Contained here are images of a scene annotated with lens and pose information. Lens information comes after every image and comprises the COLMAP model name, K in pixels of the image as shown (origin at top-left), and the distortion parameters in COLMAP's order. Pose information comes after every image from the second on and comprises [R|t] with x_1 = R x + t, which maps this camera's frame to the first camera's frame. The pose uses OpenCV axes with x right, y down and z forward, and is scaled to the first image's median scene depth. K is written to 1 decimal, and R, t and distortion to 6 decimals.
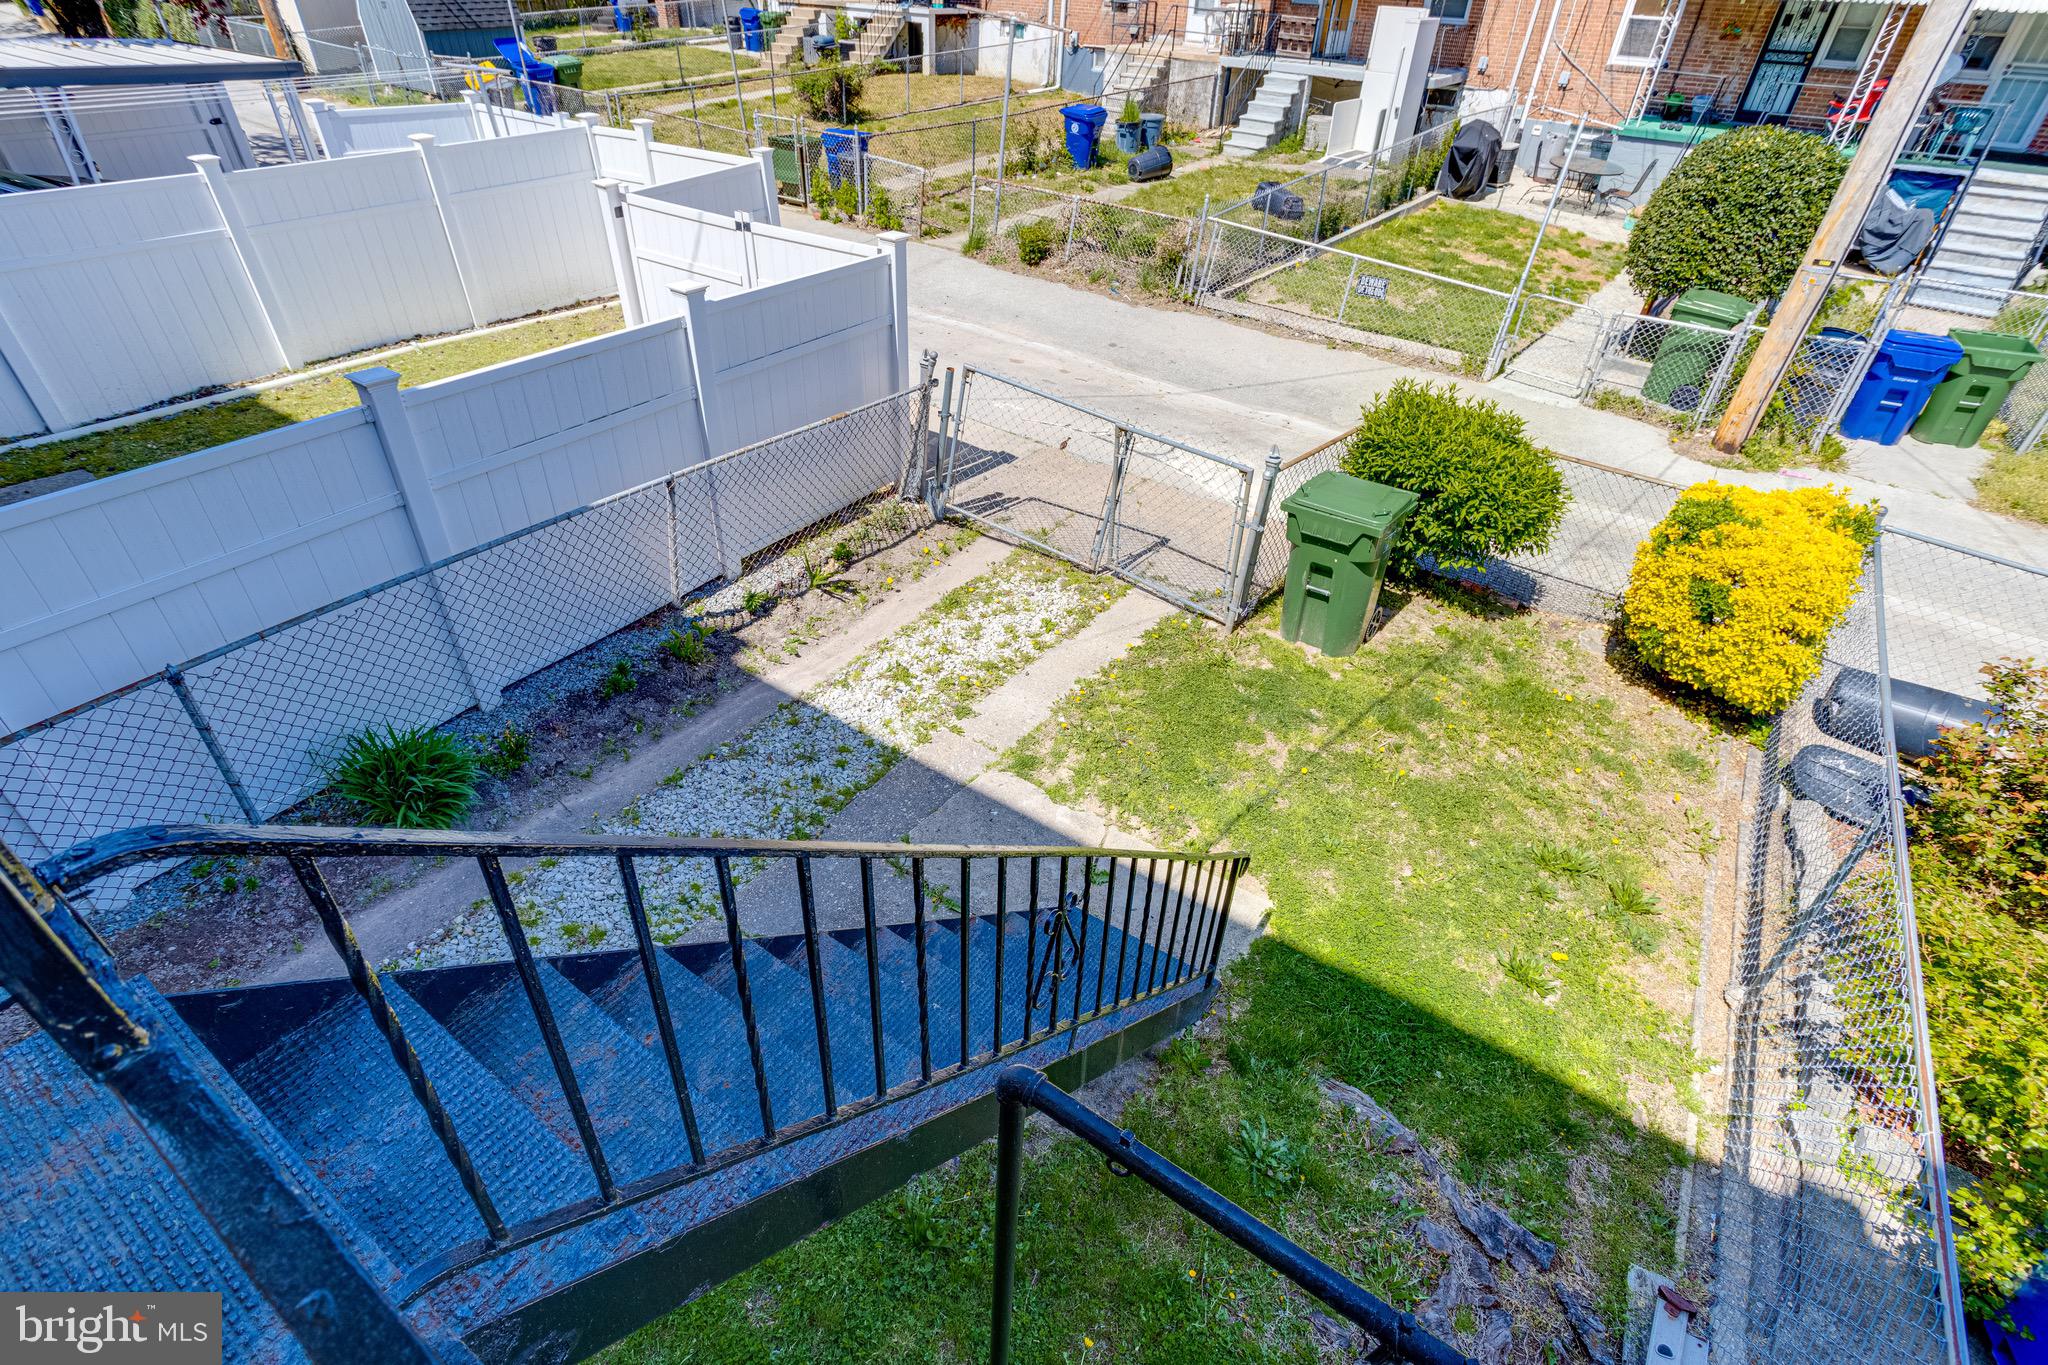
lens RADIAL K [[993.1, 0, 1025.0], [0, 993.1, 672.0], [0, 0, 1]] dist [-0.039547, 0.021093]
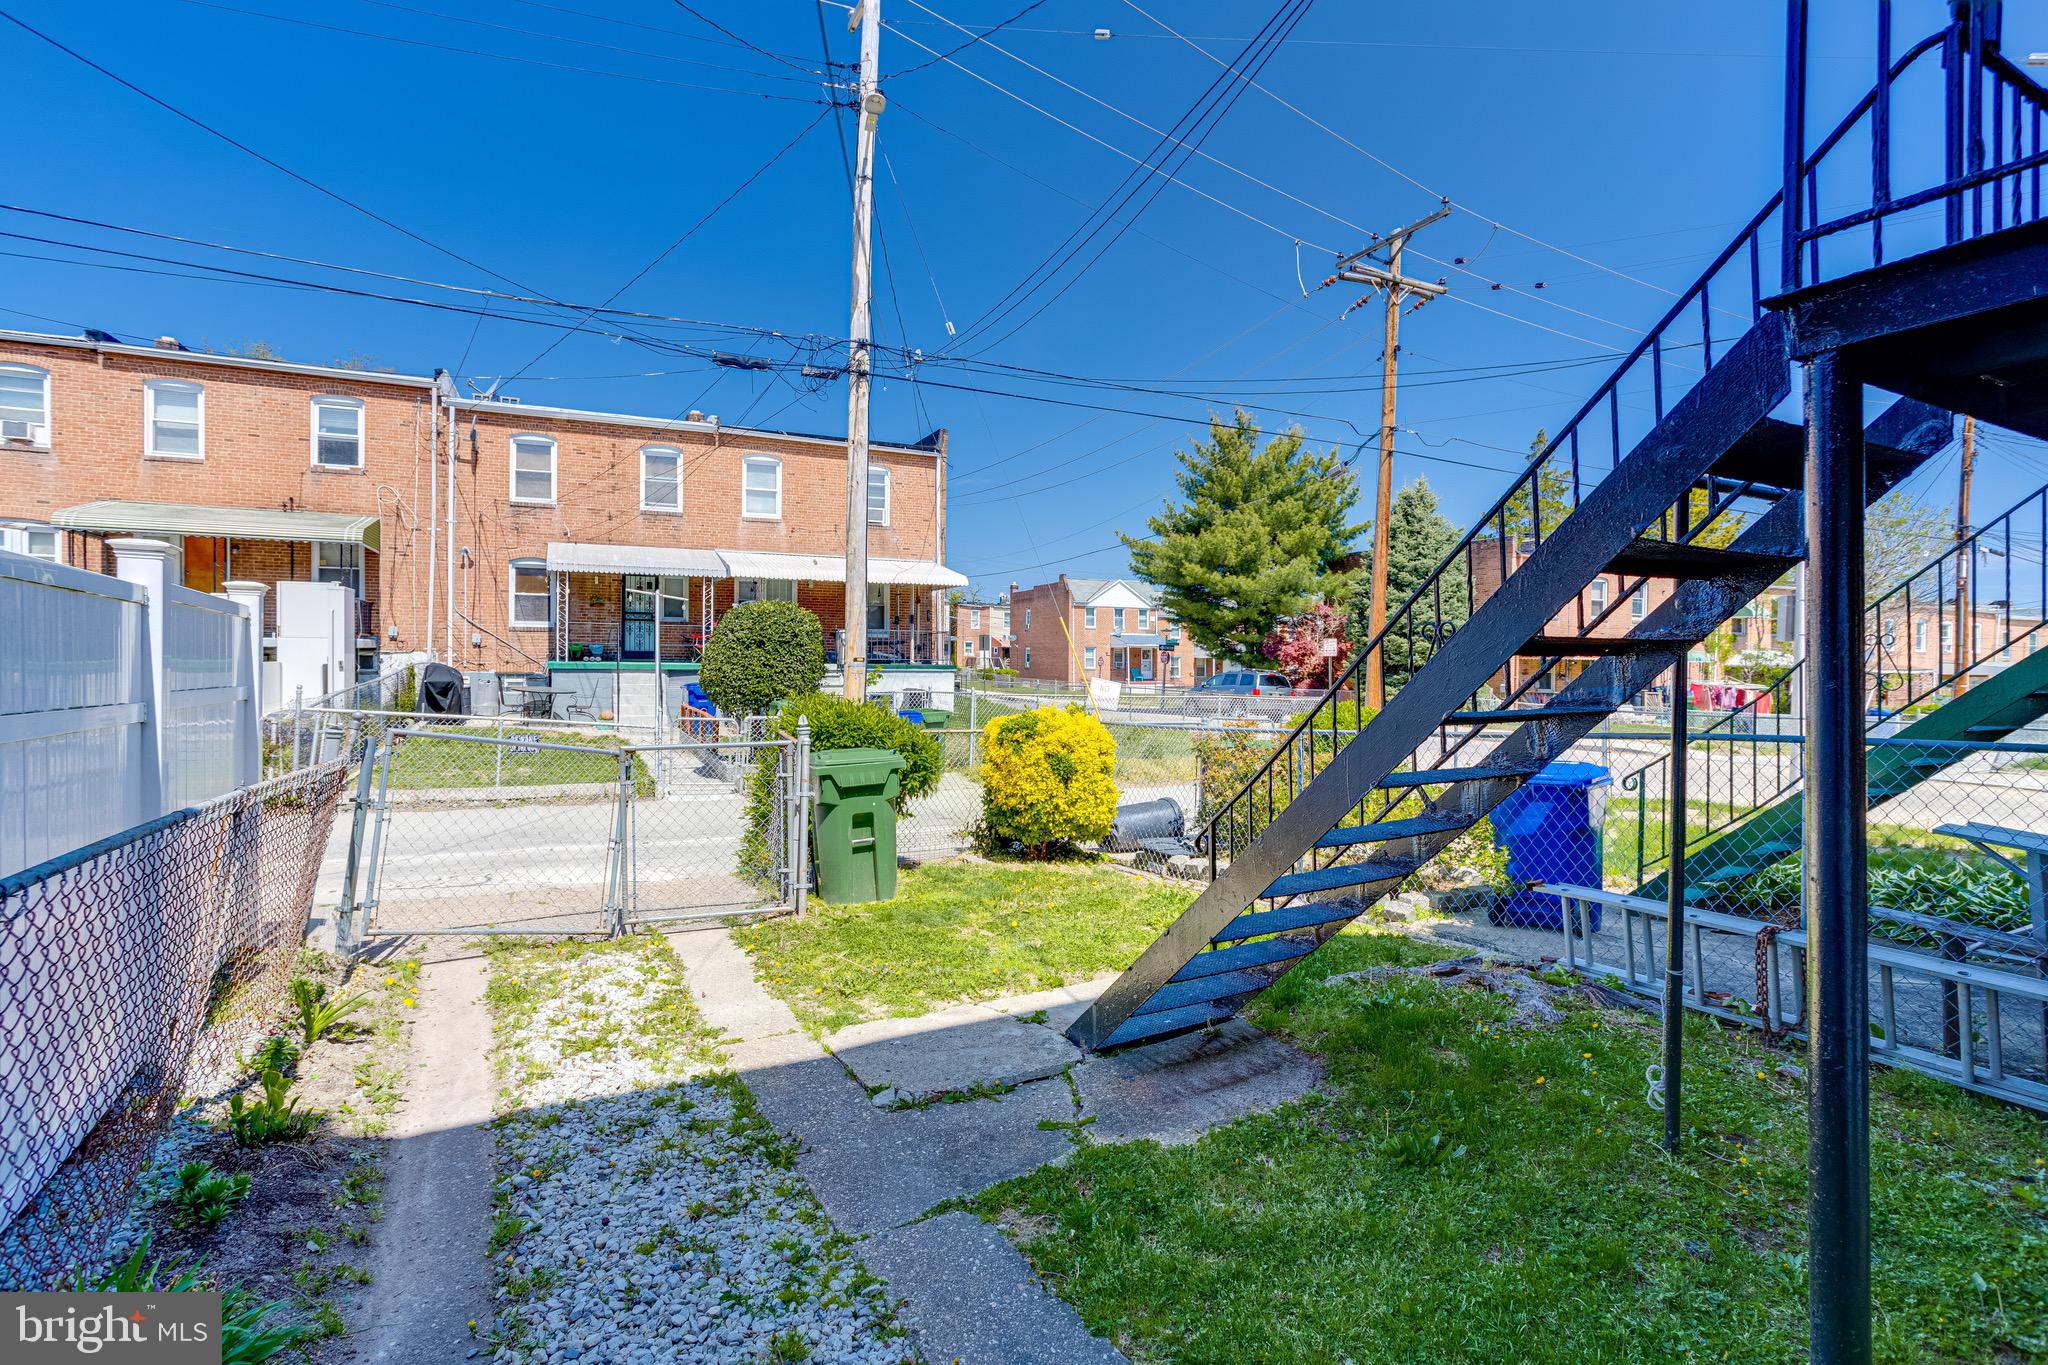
lens RADIAL K [[991.6, 0, 1025.9], [0, 991.6, 691.4], [0, 0, 1]] dist [-0.032978, 0.018848]
pose [[0.446037, -0.056811, 0.893210, -0.612475], [0.535940, 0.816232, -0.215714, 0.119457], [-0.716812, 0.574924, 0.394517, 0.365246]]
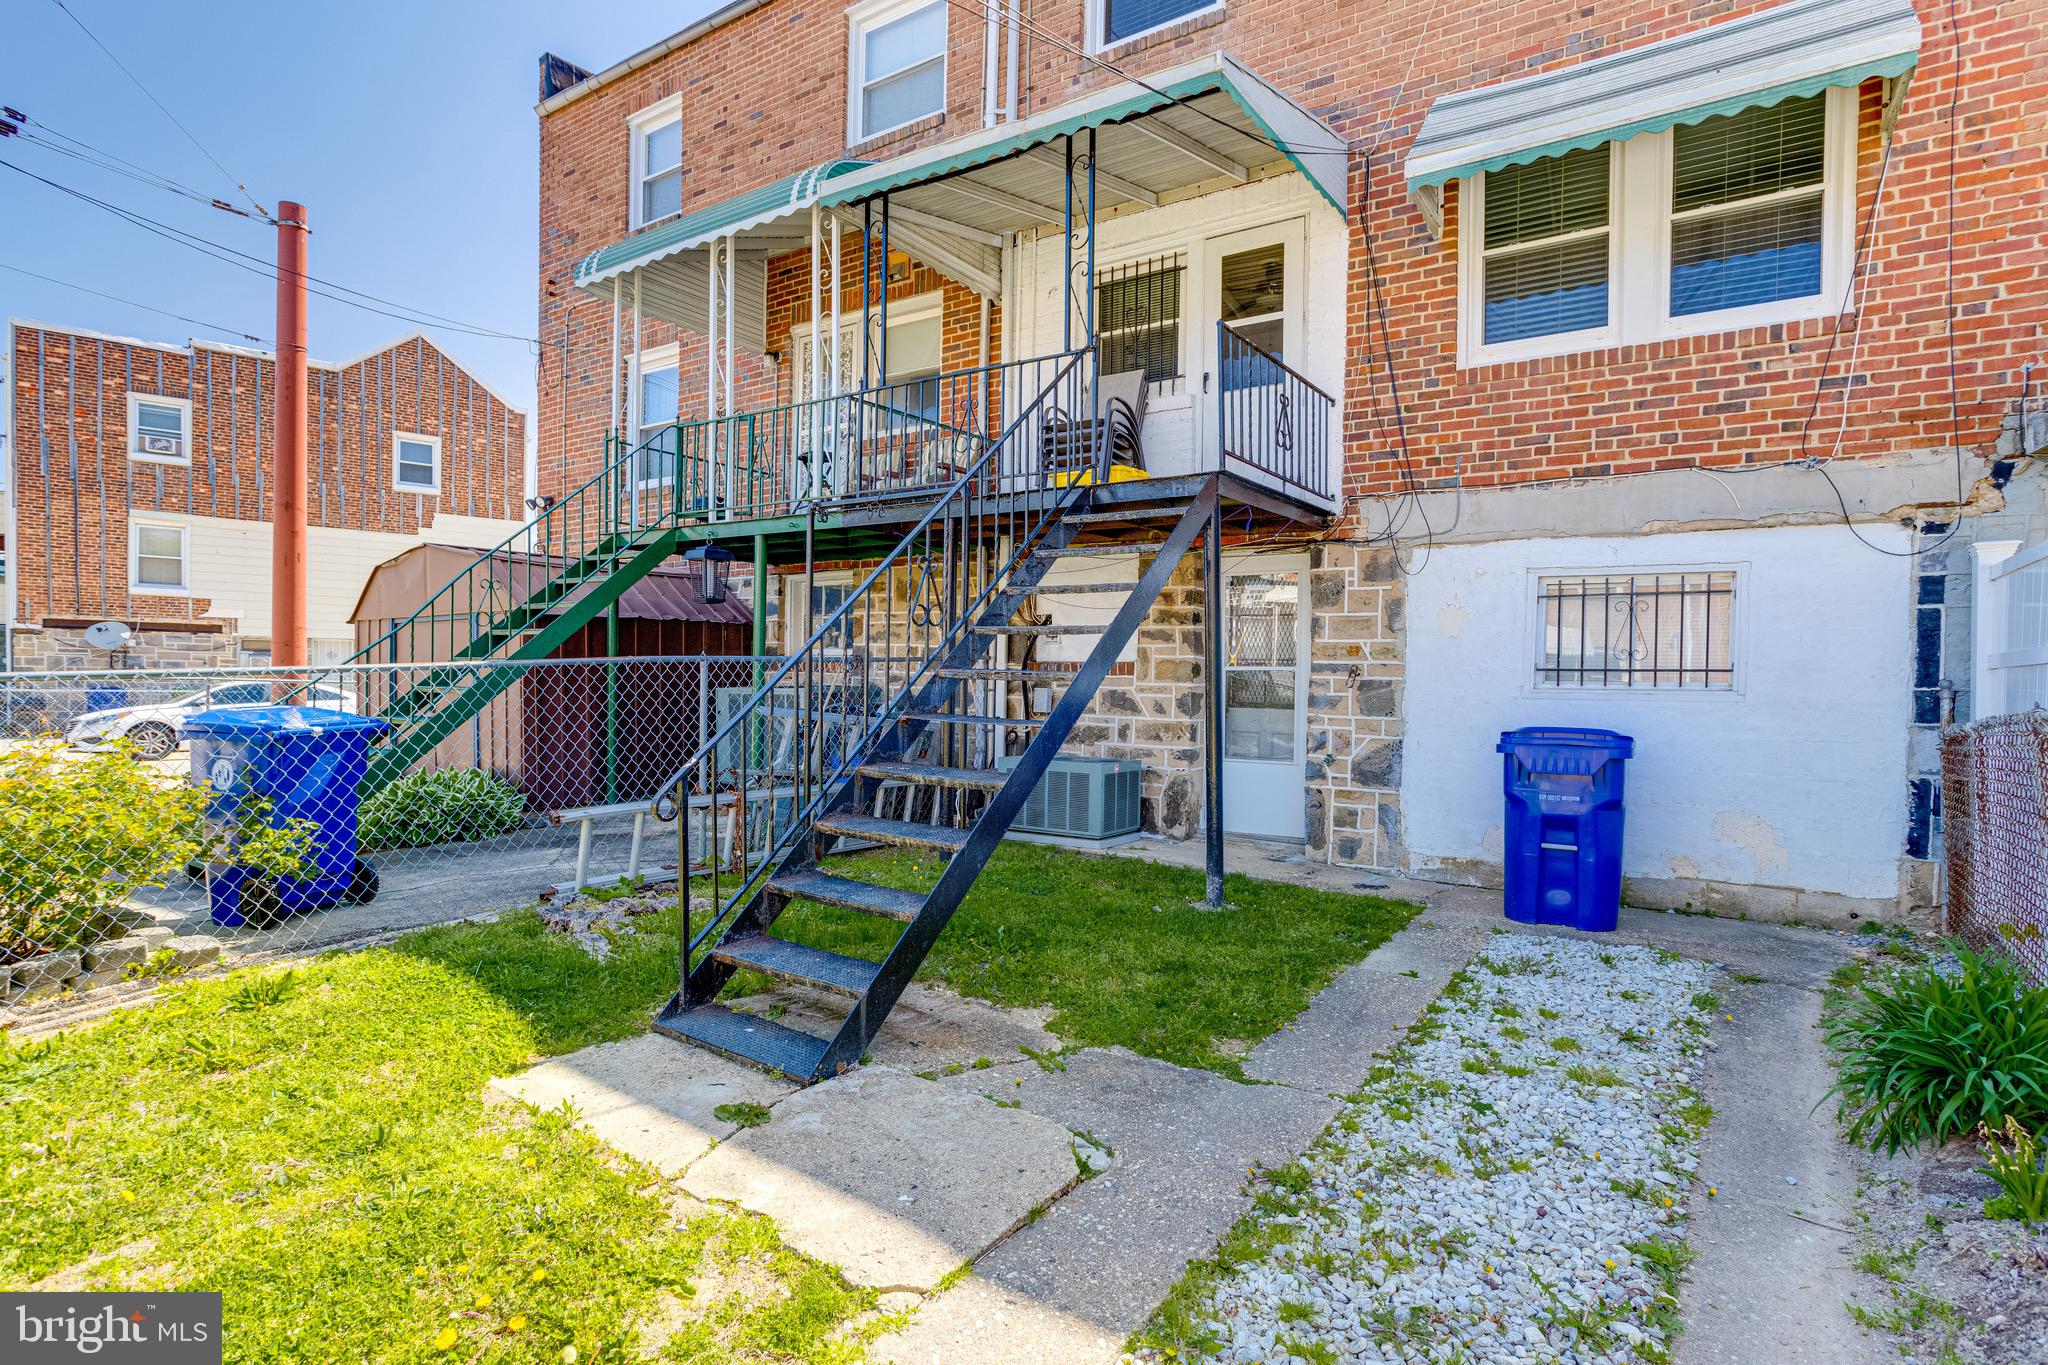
lens RADIAL K [[1020.9, 0, 1037.5], [0, 1020.9, 710.4], [0, 0, 1]] dist [-0.047469, 0.023193]
pose [[-0.998186, -0.060201, -0.000203, -0.068029], [-0.047508, 0.785645, 0.616851, -0.287766], [-0.036975, 0.615742, -0.787080, 1.061995]]
